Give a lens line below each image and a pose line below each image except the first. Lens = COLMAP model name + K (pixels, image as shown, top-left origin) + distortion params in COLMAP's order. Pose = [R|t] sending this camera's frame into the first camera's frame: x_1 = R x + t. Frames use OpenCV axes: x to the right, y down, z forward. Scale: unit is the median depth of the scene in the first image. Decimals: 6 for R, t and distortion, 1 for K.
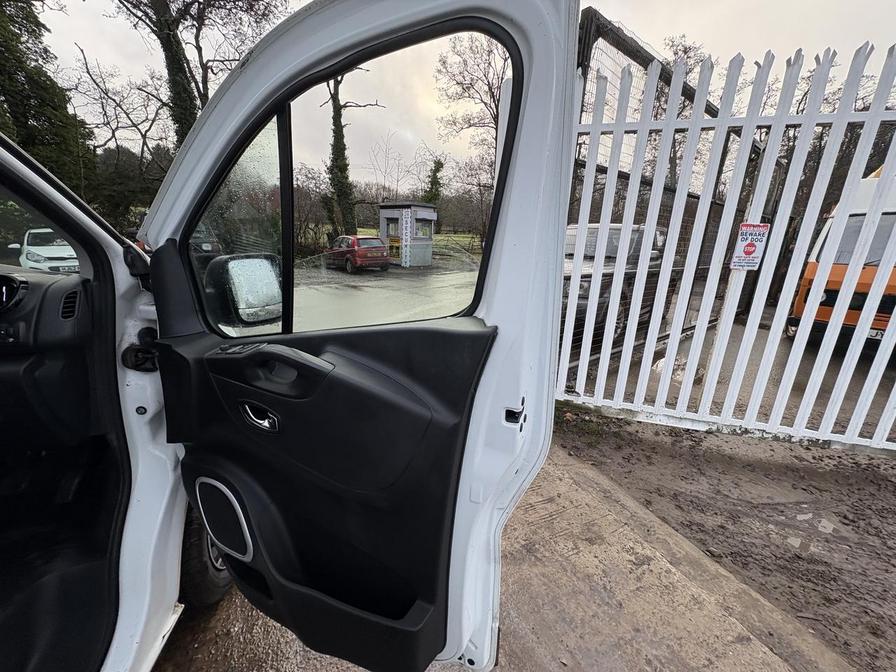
lens RADIAL K [[355.5, 0, 448.4], [0, 355.5, 333.9], [0, 0, 1]] dist [0.000564, -0.000436]
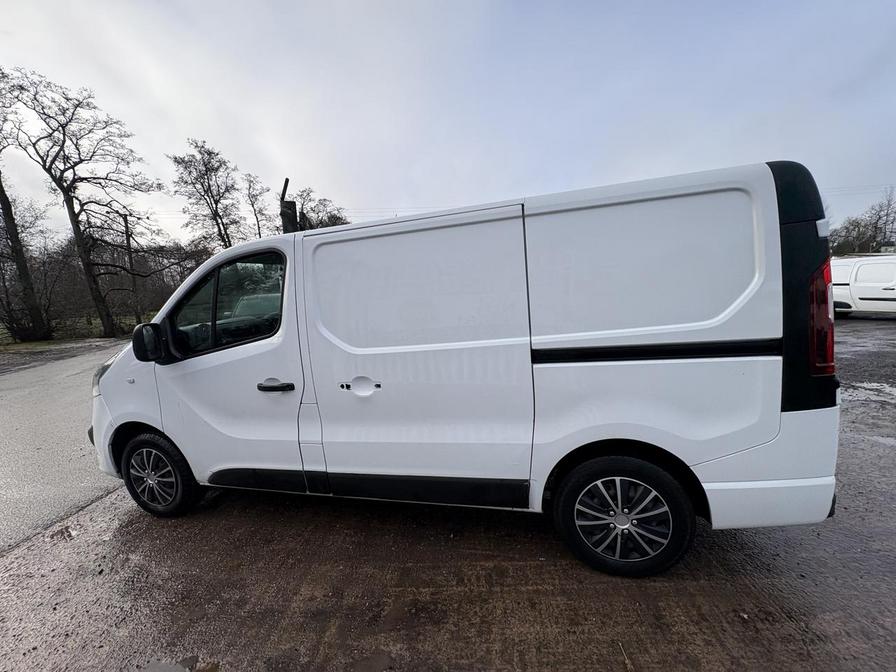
lens RADIAL K [[355.5, 0, 448.2], [0, 355.5, 333.5], [0, 0, 1]] dist [0.000564, -0.000436]
pose [[0.439427, -0.157496, 0.884364, -0.253437], [0.313430, 0.949517, 0.013361, 0.032695], [-0.841823, 0.271315, 0.466607, -0.138586]]
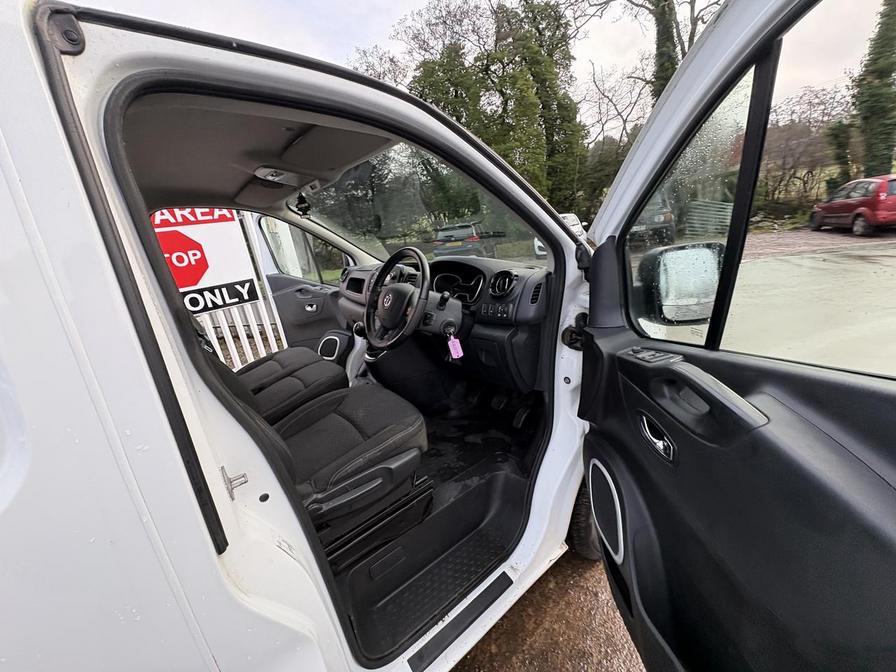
lens RADIAL K [[355.5, 0, 447.7], [0, 355.5, 336.2], [0, 0, 1]] dist [0.000564, -0.000436]
pose [[0.448460, 0.187052, -0.874011, -0.001133], [-0.107172, 0.982055, 0.155185, -0.005776], [0.887354, 0.024075, 0.460459, 0.005776]]
